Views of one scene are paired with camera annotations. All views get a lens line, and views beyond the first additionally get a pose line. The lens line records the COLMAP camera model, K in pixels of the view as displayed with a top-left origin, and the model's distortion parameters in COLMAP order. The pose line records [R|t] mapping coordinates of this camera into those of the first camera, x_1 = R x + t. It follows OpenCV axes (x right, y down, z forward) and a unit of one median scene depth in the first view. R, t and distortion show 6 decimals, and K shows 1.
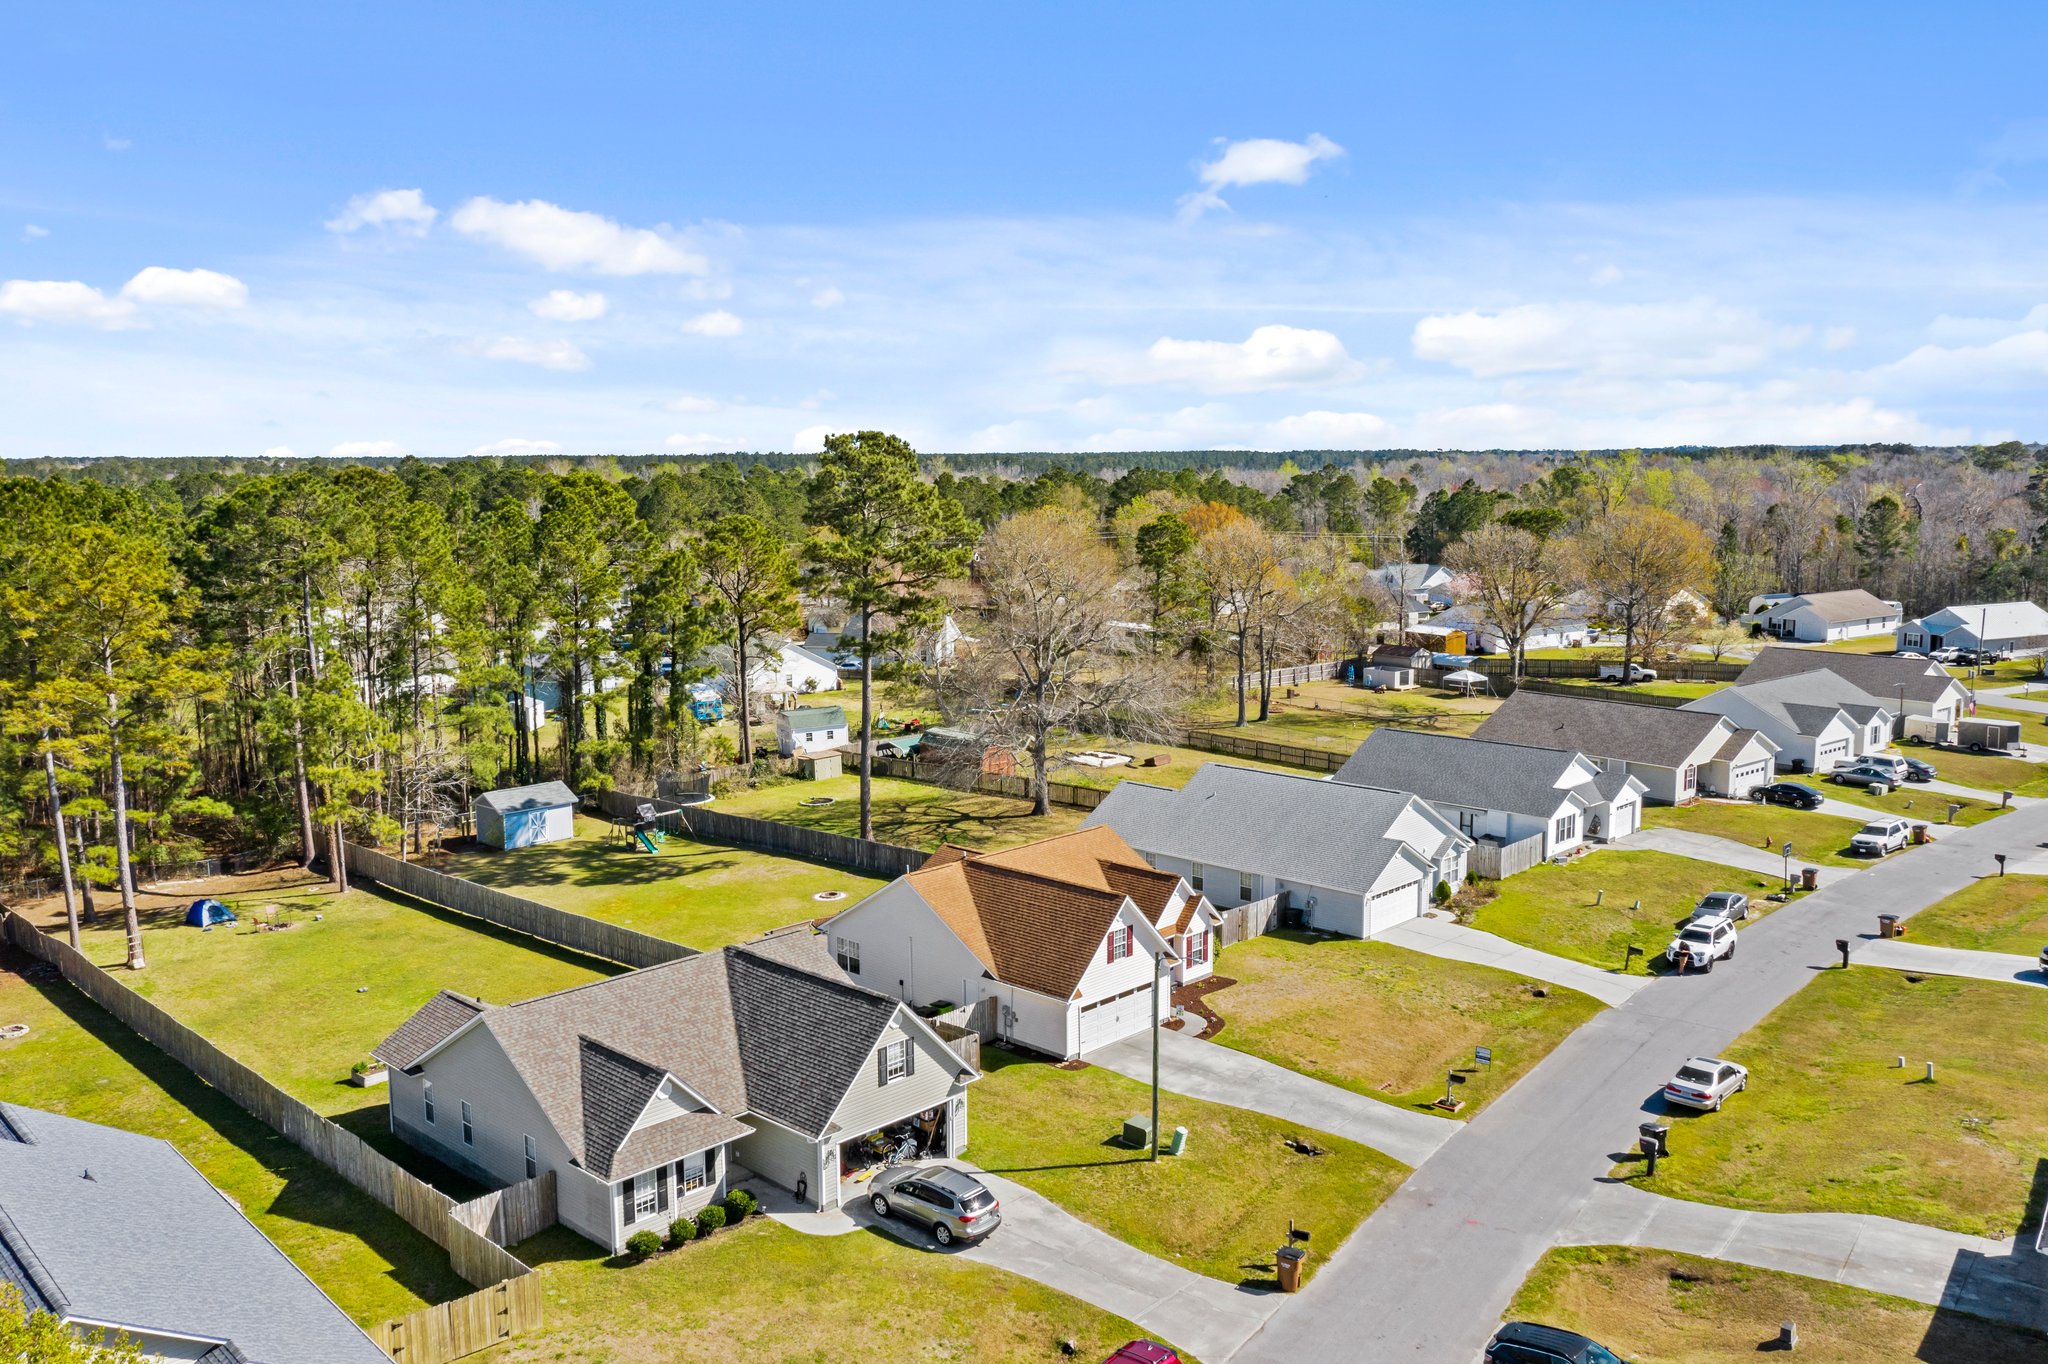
lens RADIAL K [[1626.9, 0, 1014.1], [0, 1626.9, 685.7], [0, 0, 1]] dist [-0.008305, 0.008181]
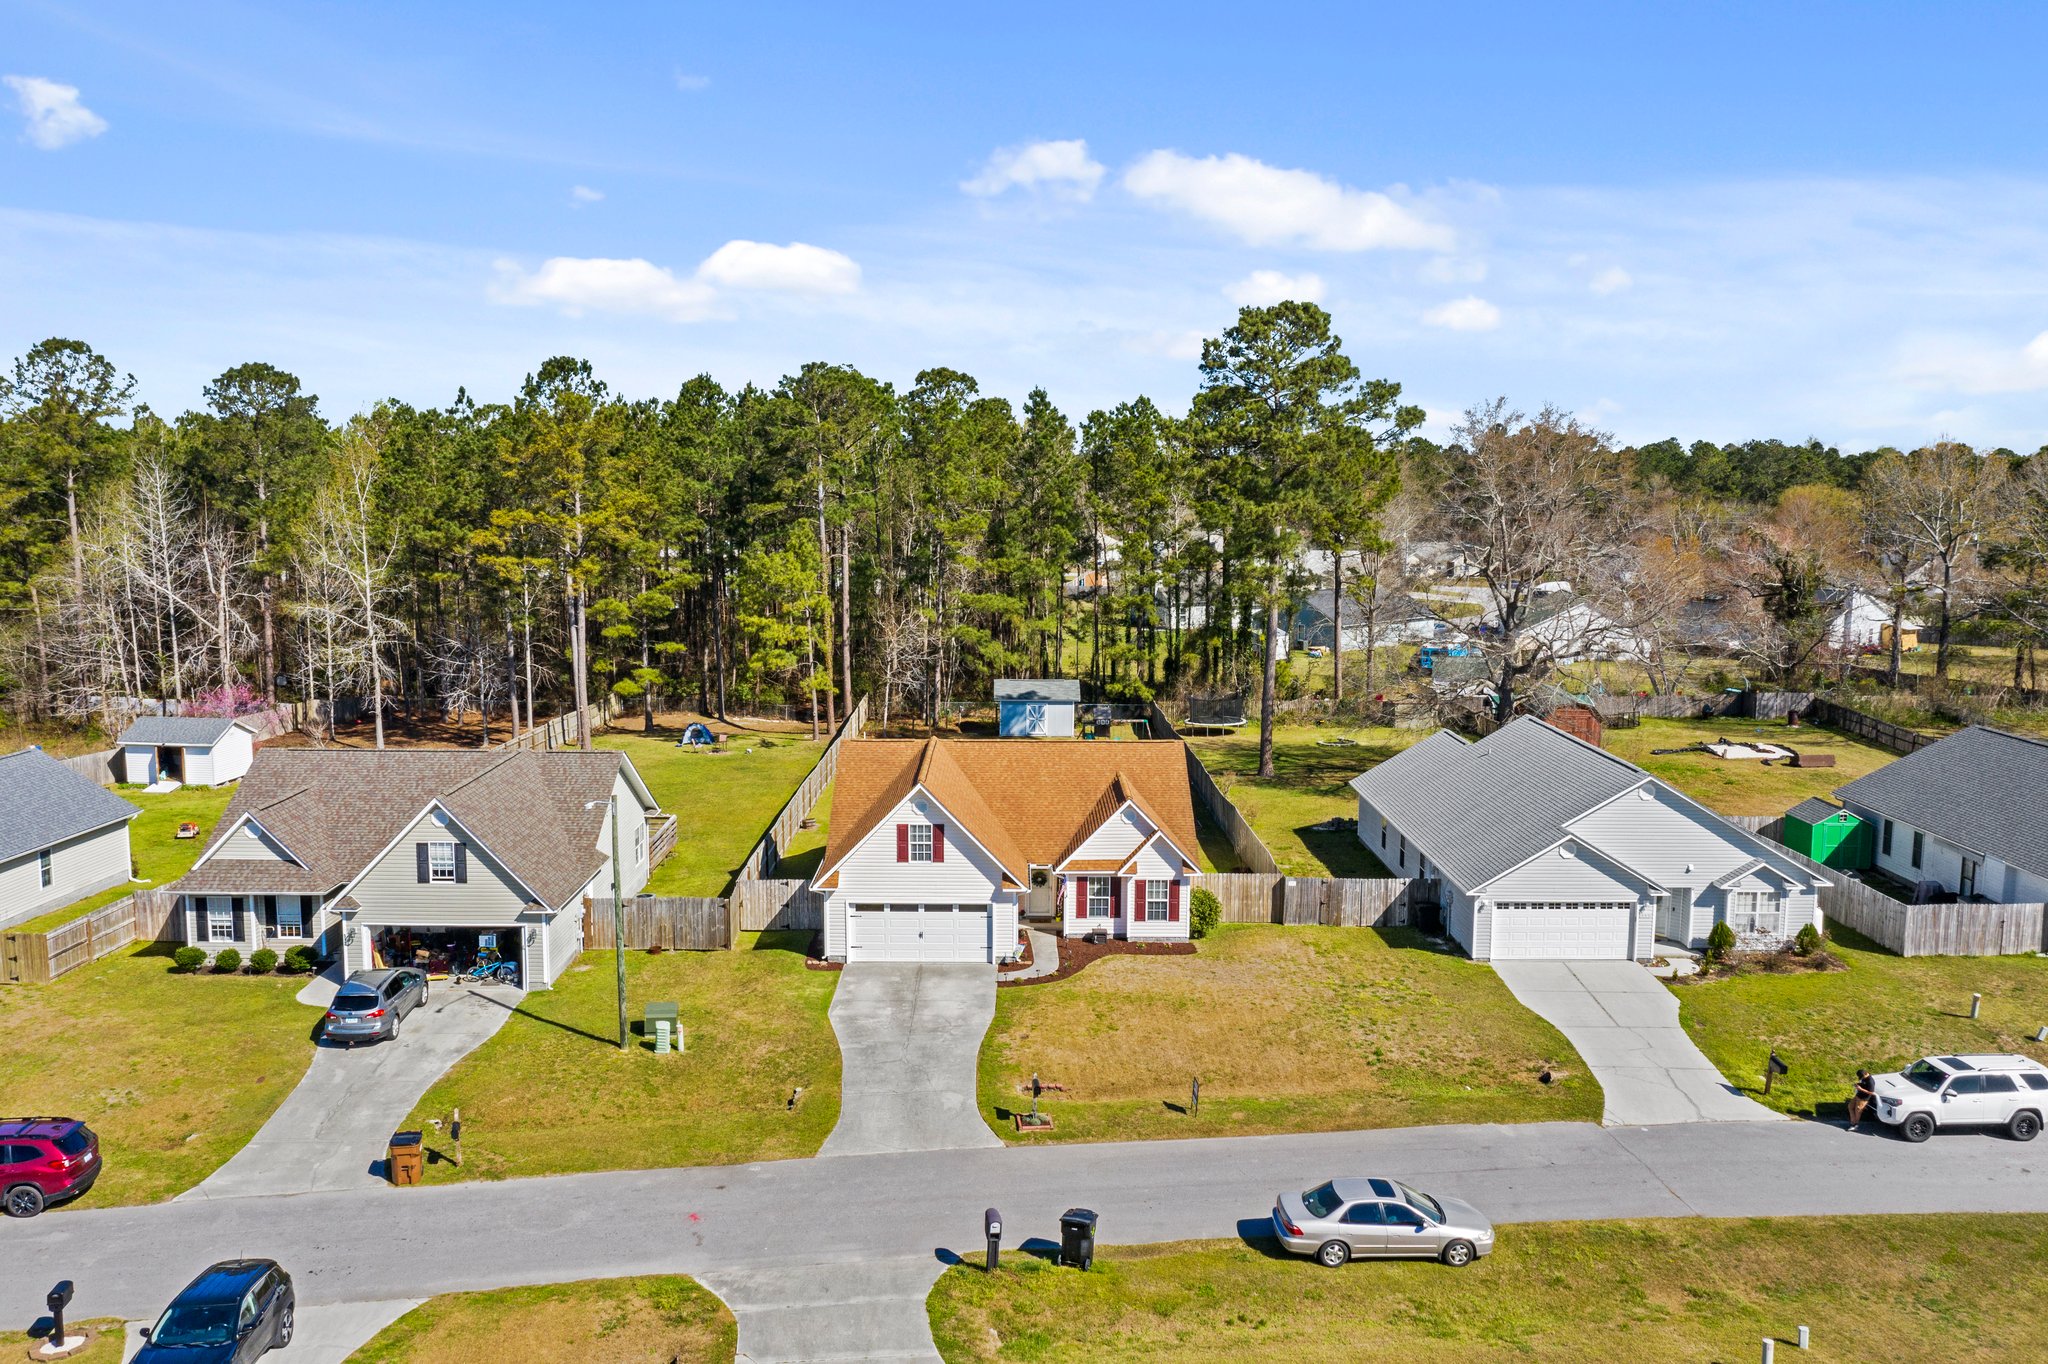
lens RADIAL K [[1626.9, 0, 1023.4], [0, 1626.9, 682.0], [0, 0, 1]] dist [-0.008305, 0.008181]
pose [[0.700472, 0.105880, -0.705782, 0.574386], [-0.110328, 0.993111, 0.039486, 0.034198], [0.705100, 0.050209, 0.707328, 0.385497]]
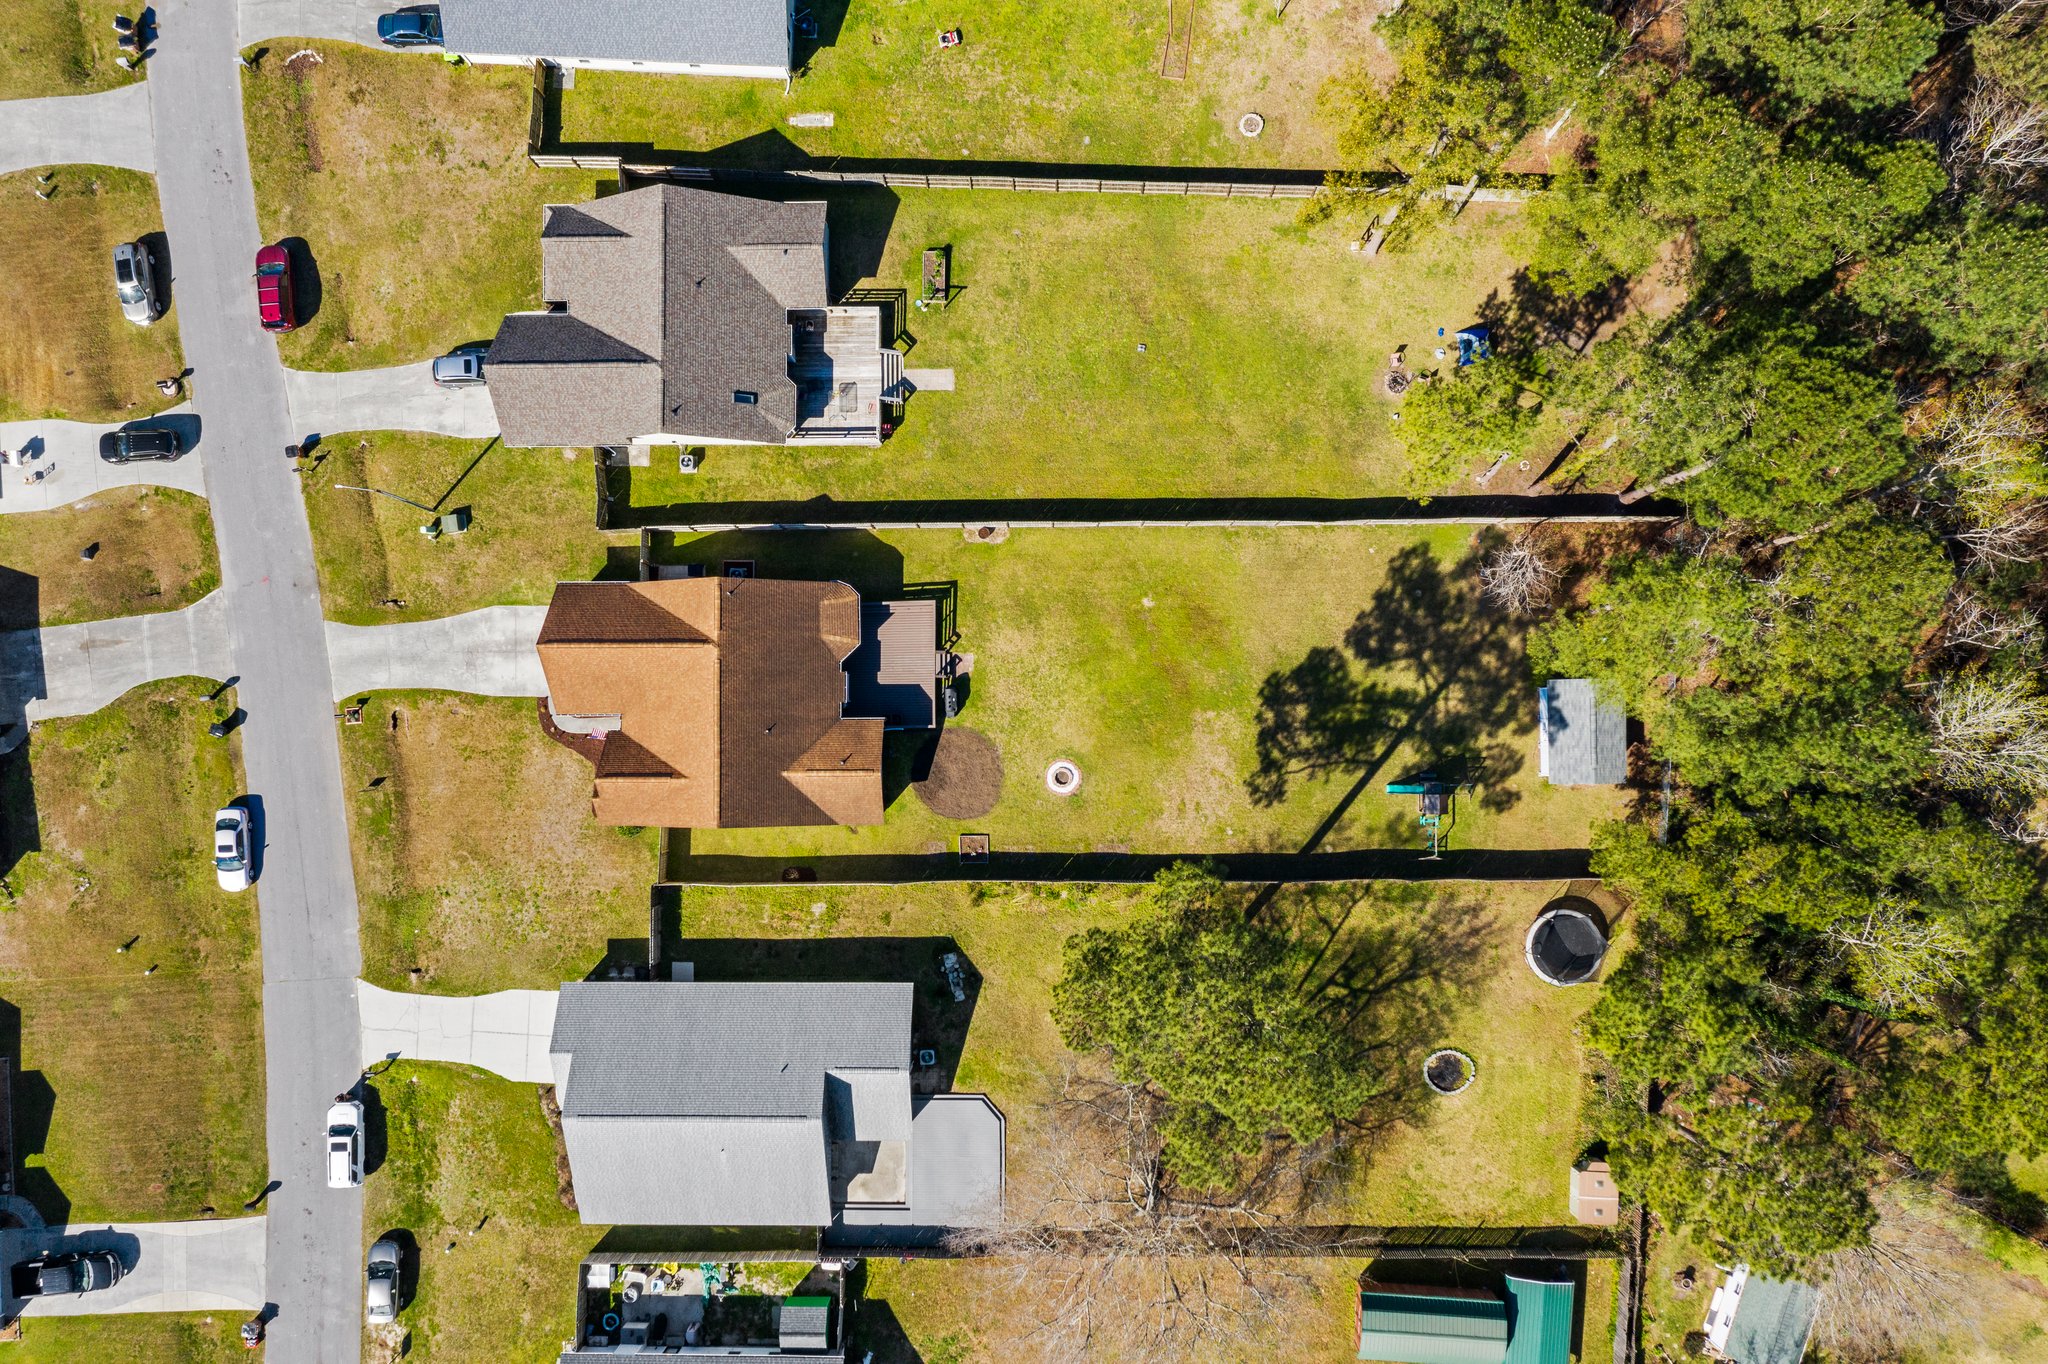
lens RADIAL K [[1626.9, 0, 1026.8], [0, 1626.9, 681.0], [0, 0, 1]] dist [-0.008305, 0.008181]
pose [[-0.714121, 0.699982, 0.007521, -0.170800], [-0.066937, -0.078975, 0.994627, -1.013830], [0.696815, 0.709780, 0.103253, 0.982445]]
